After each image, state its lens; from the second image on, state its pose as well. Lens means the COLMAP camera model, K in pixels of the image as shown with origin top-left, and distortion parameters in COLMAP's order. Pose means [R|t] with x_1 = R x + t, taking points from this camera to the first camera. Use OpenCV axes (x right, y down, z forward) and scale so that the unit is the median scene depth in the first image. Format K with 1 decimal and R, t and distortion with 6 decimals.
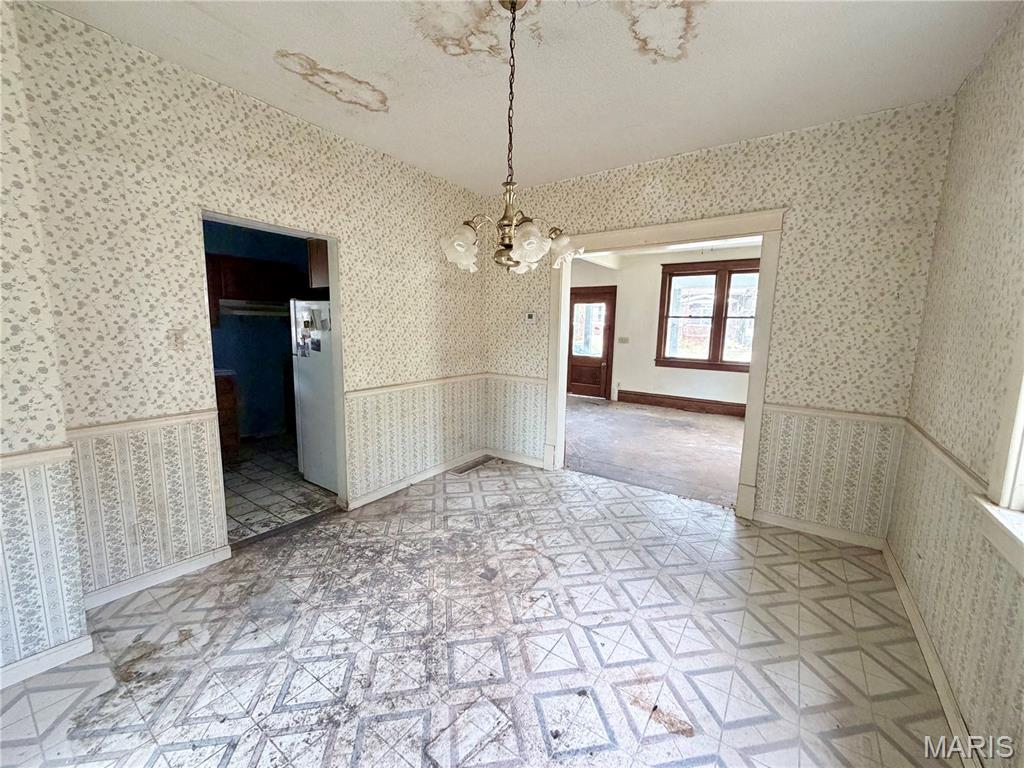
lens RADIAL K [[406.3, 0, 512.0], [0, 406.3, 384.0], [0, 0, 1]] dist [-0.001397, -0.000286]
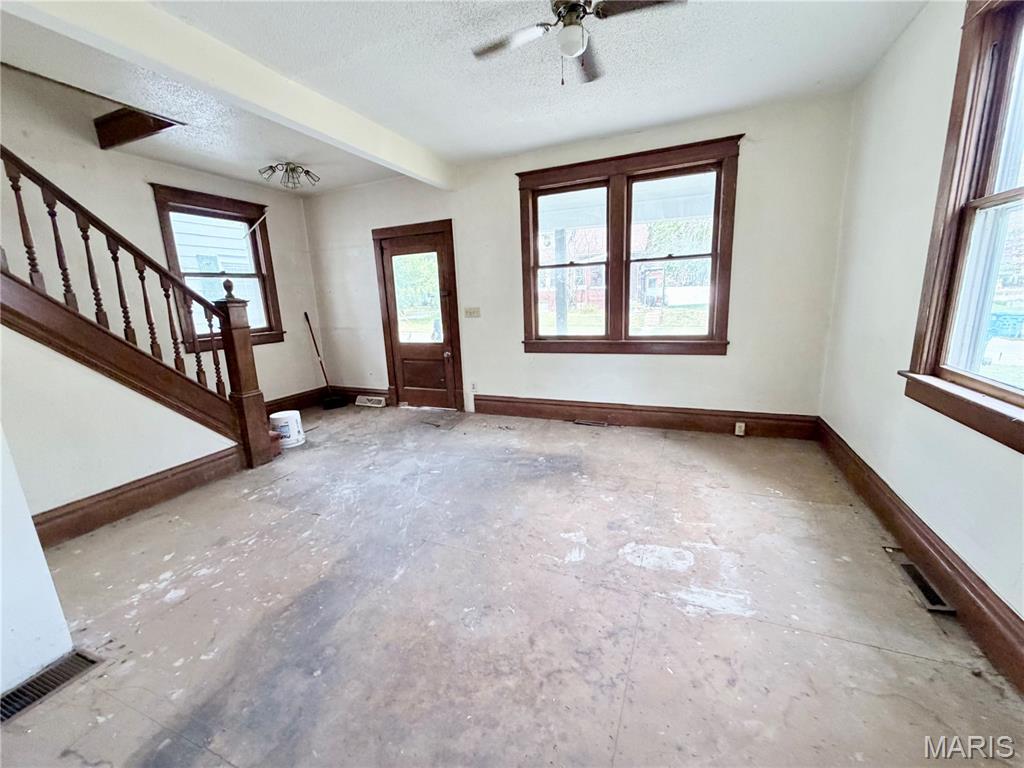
lens RADIAL K [[406.3, 0, 512.0], [0, 406.3, 384.0], [0, 0, 1]] dist [-0.001397, -0.000286]
pose [[0.975967, -0.105486, 0.190687, 0.218262], [0.093020, 0.992969, 0.073208, -0.044219], [-0.197069, -0.053711, 0.978917, 0.422766]]
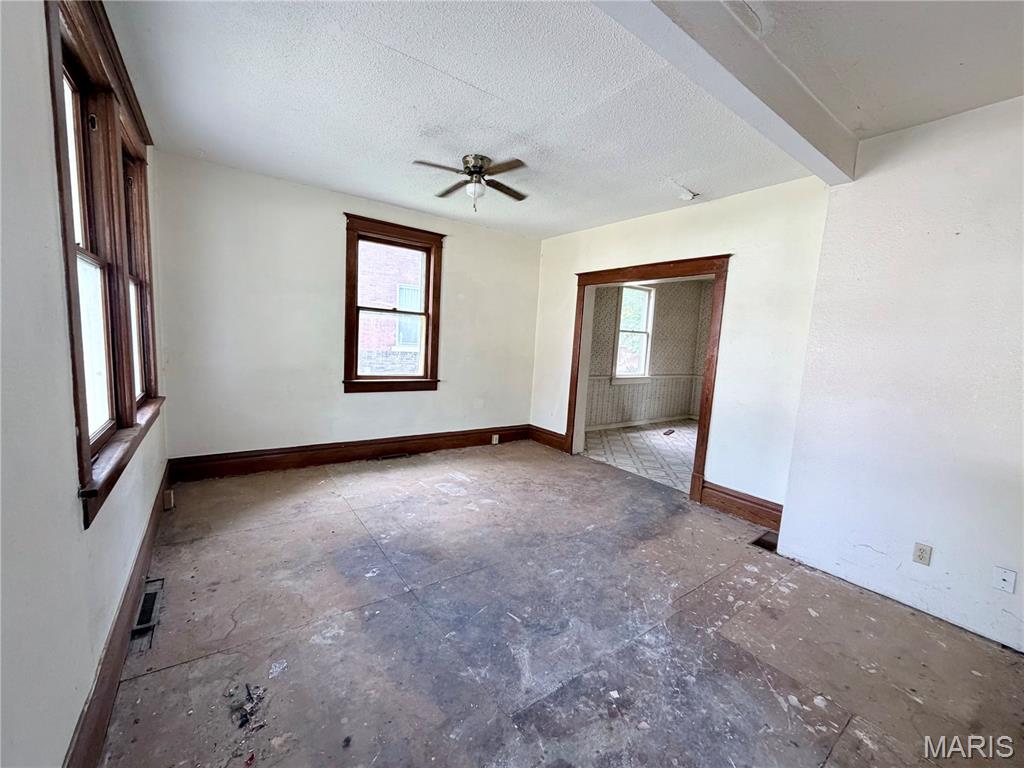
lens RADIAL K [[406.3, 0, 512.0], [0, 406.3, 384.0], [0, 0, 1]] dist [-0.001397, -0.000286]
pose [[-0.942976, -0.107826, 0.314912, 0.097390], [-0.027750, 0.968251, 0.248436, -0.209960], [-0.331702, 0.225531, -0.916029, 1.469997]]
